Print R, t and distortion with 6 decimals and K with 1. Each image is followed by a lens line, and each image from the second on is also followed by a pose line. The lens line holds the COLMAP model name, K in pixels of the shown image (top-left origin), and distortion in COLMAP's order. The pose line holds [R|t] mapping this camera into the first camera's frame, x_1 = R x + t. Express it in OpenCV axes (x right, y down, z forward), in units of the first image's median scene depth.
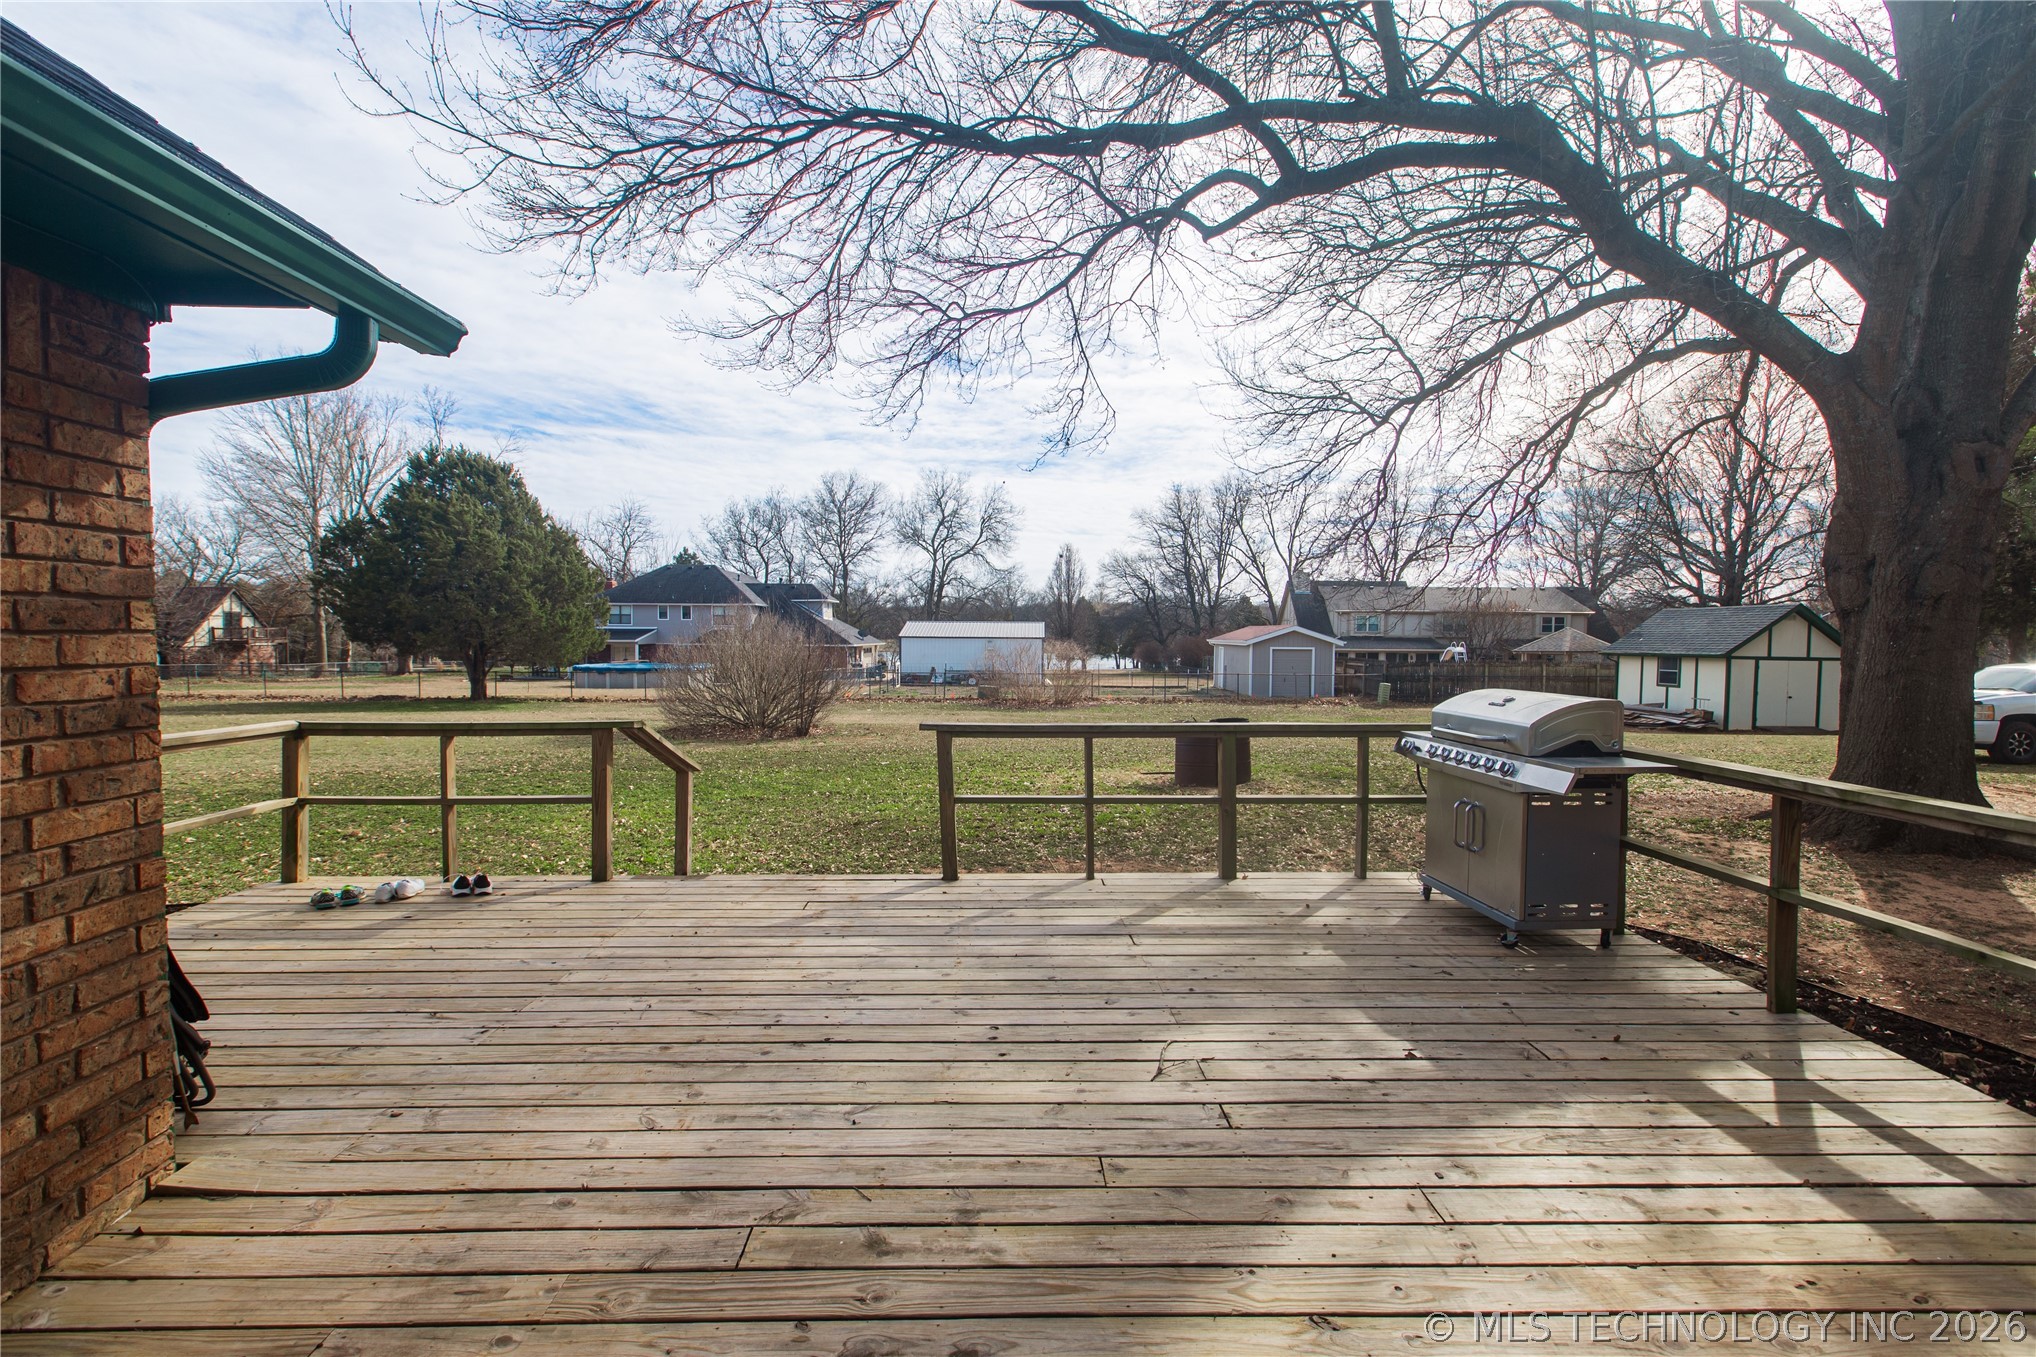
lens RADIAL K [[918.8, 0, 1011.9], [0, 918.8, 673.5], [0, 0, 1]] dist [0.002004, 0.000499]
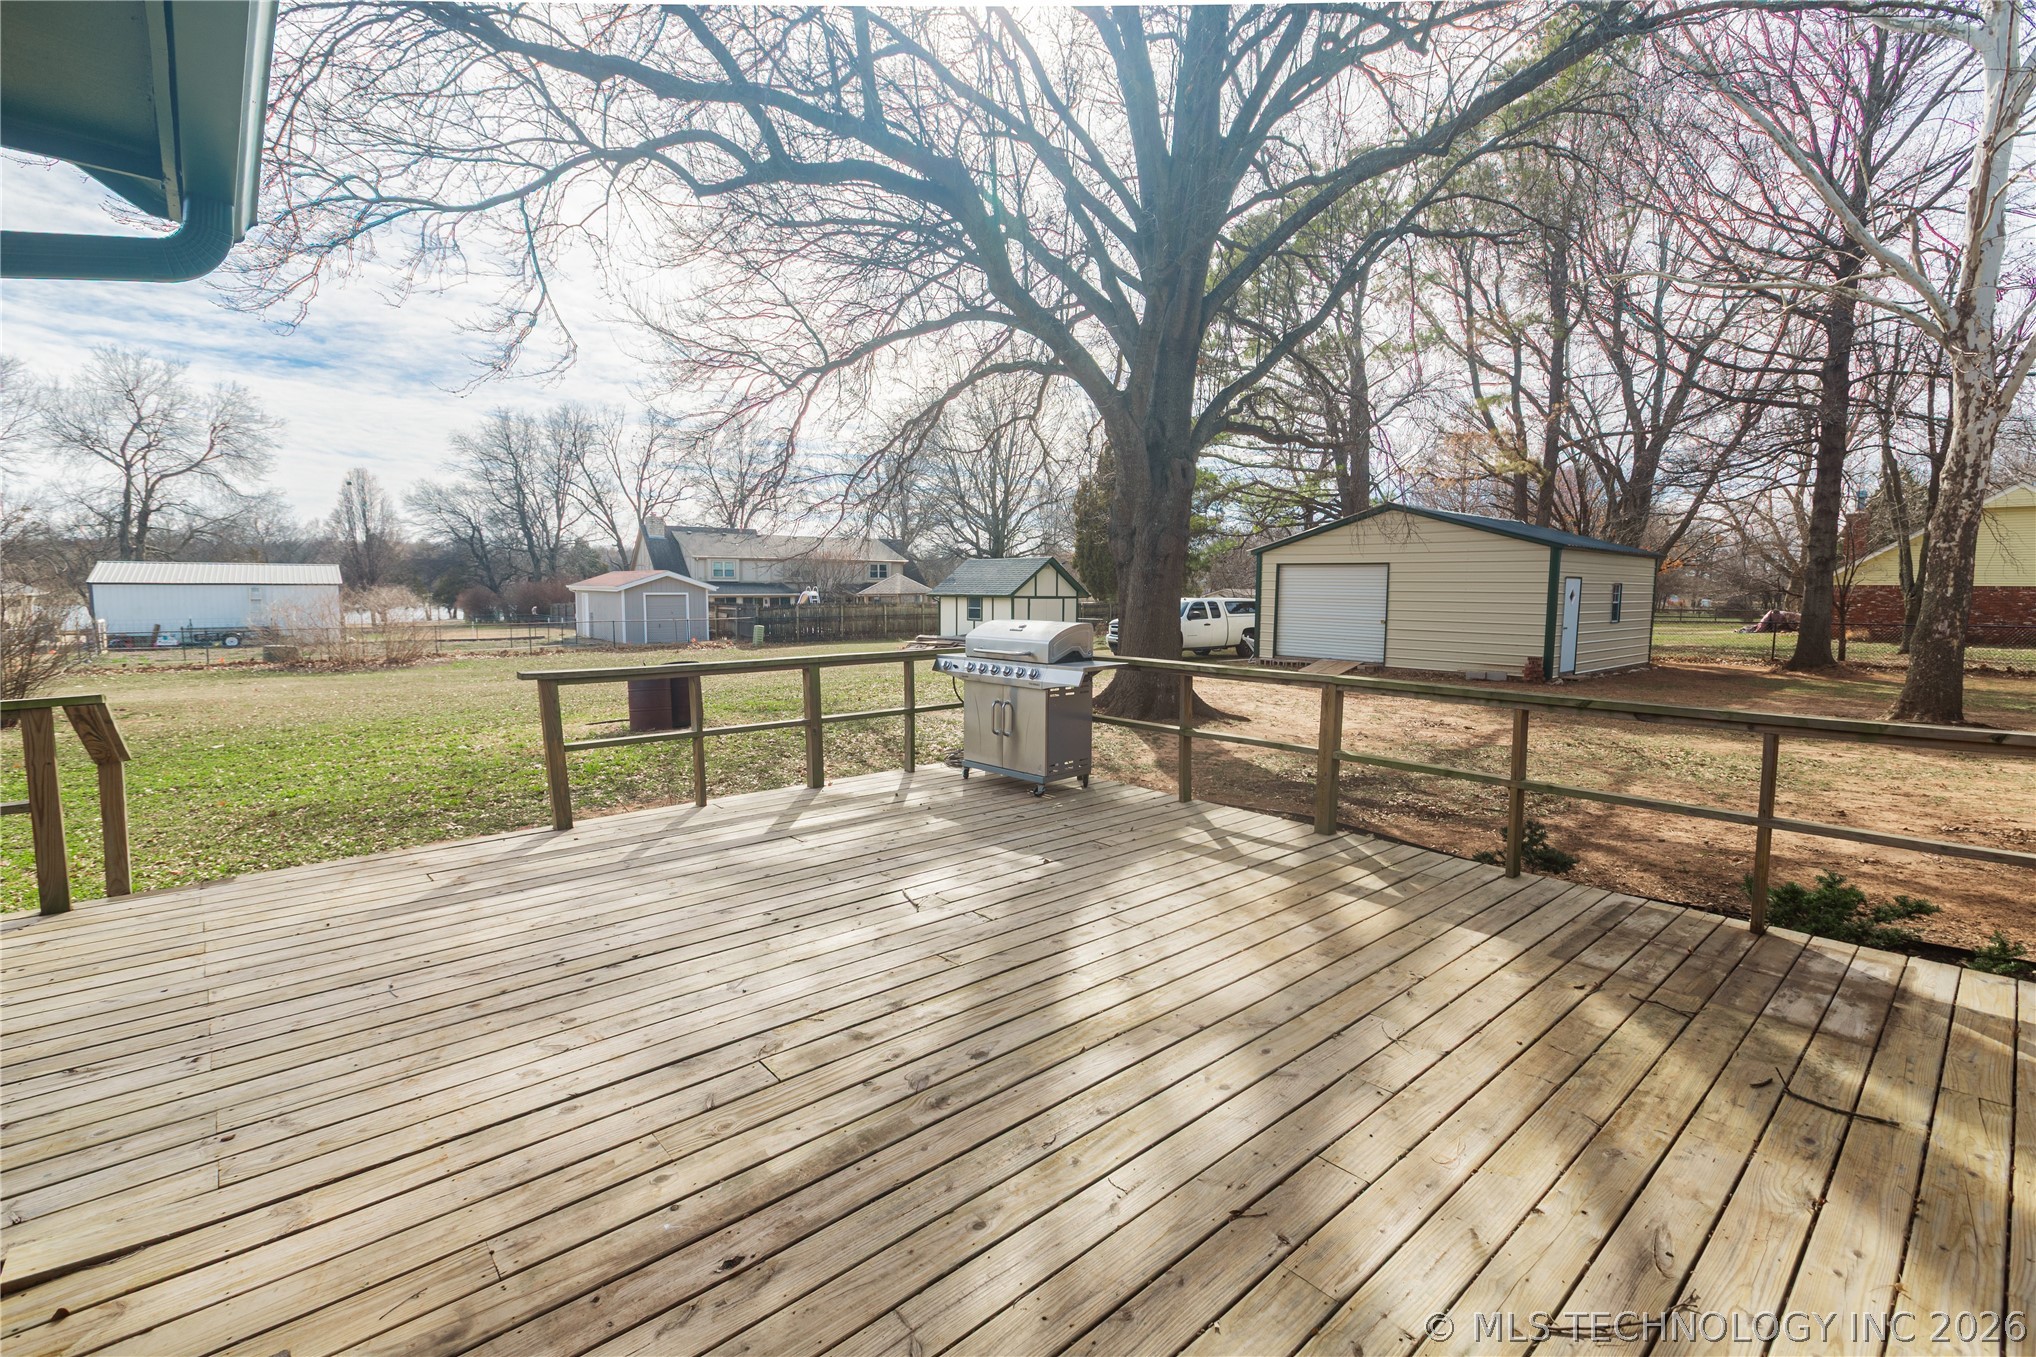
lens RADIAL K [[918.8, 0, 1011.9], [0, 918.8, 673.5], [0, 0, 1]] dist [0.002004, 0.000499]
pose [[0.766089, -0.065560, 0.639382, -0.217330], [0.027683, 0.997227, 0.069084, 0.001694], [-0.642138, -0.035224, 0.765779, -0.041061]]
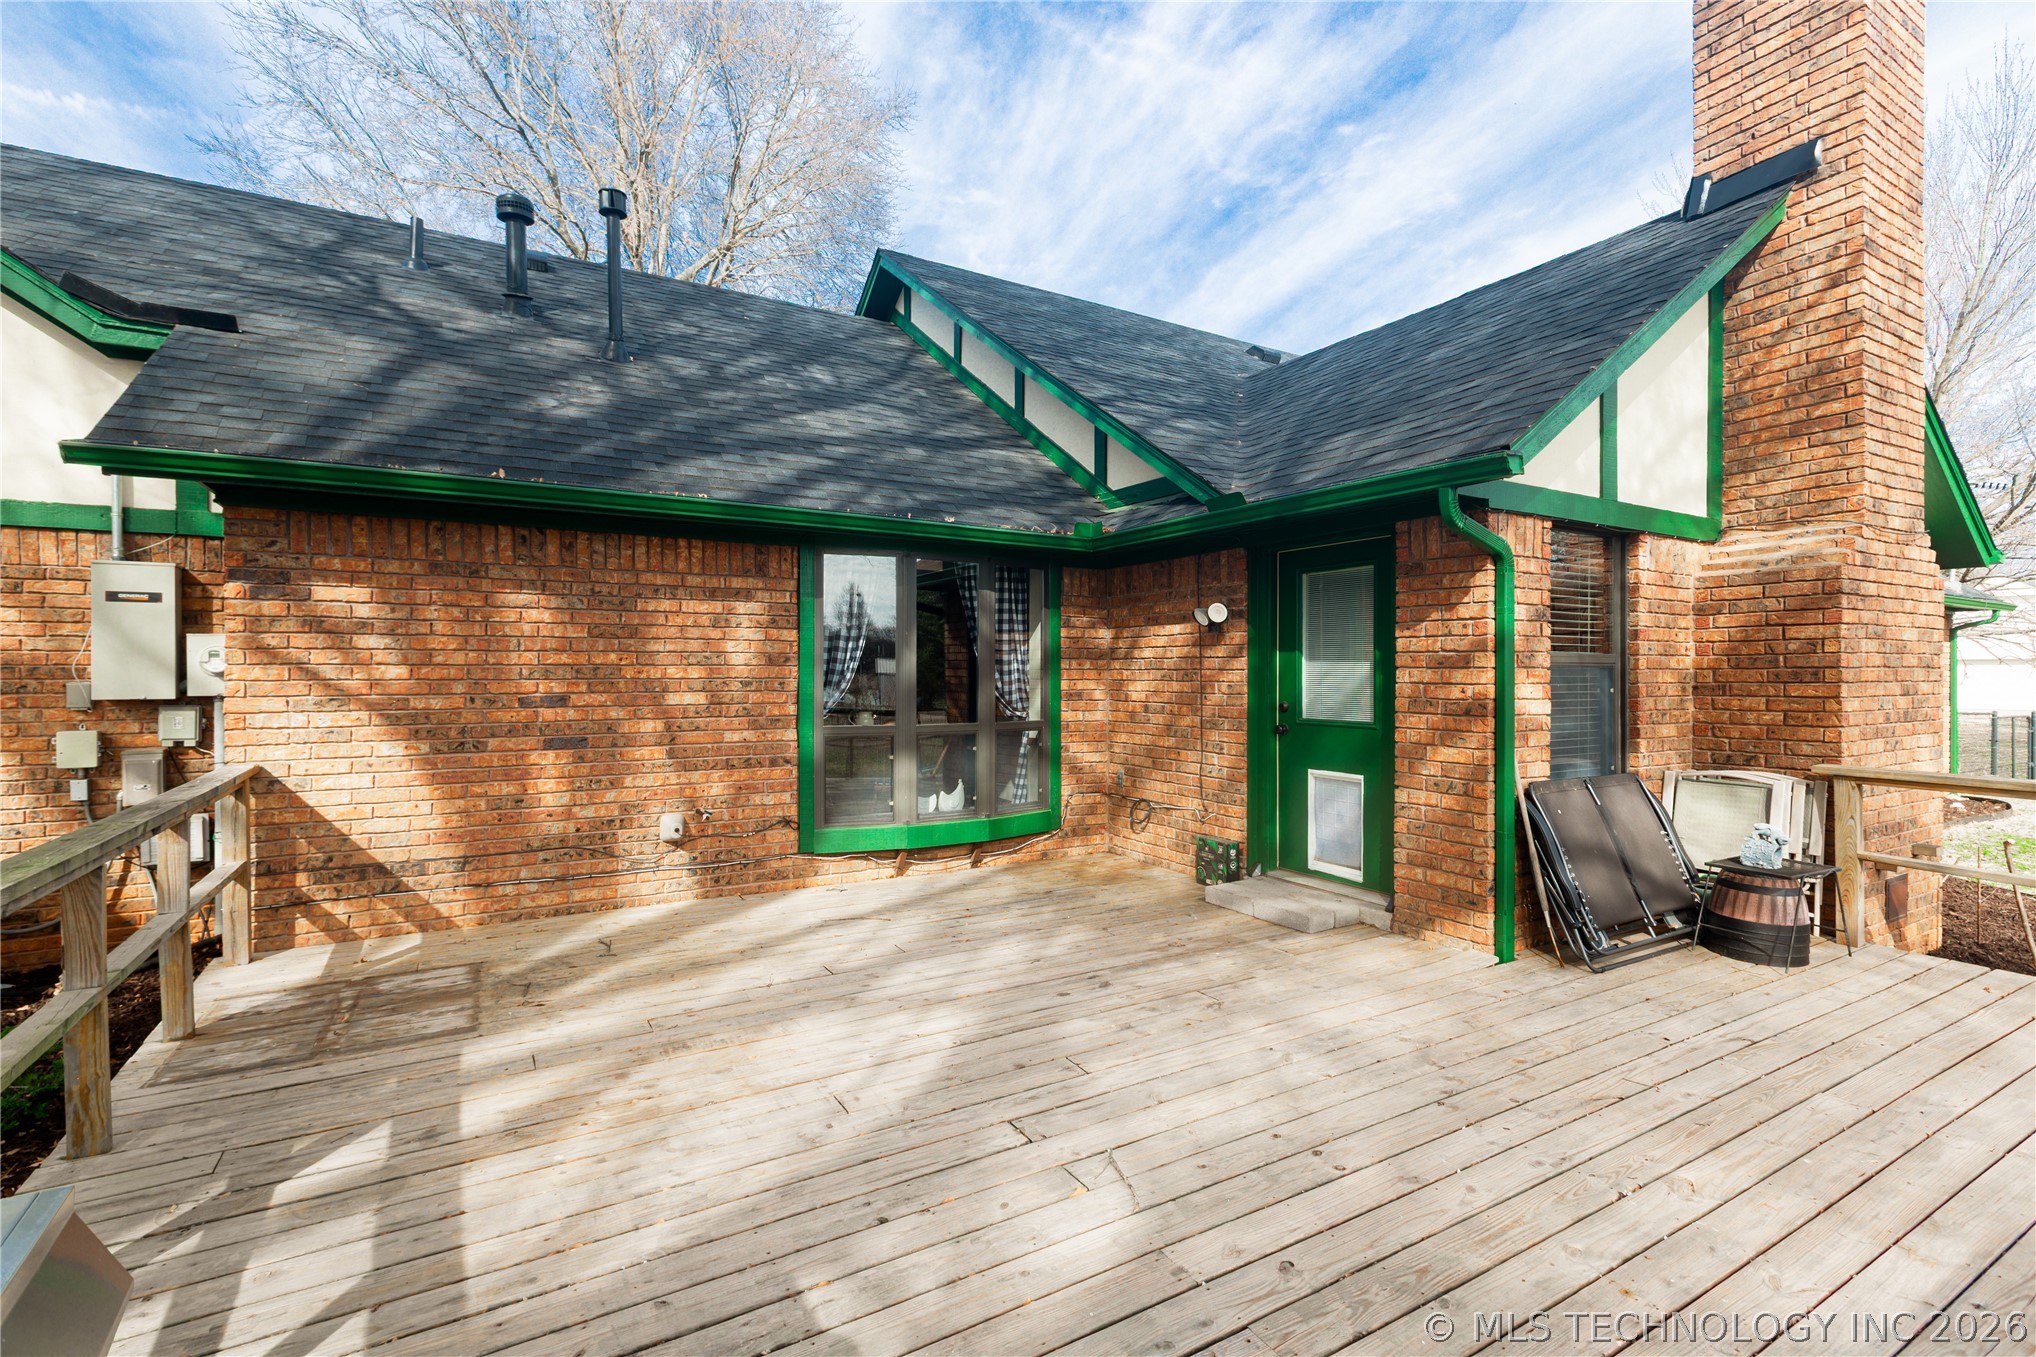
lens RADIAL K [[918.8, 0, 1011.9], [0, 918.8, 673.5], [0, 0, 1]] dist [0.002004, 0.000499]
pose [[-0.876842, -0.009719, -0.480681, 0.254138], [-0.031150, 0.998843, 0.036628, -0.021206], [0.479769, 0.047090, -0.876130, 0.646276]]
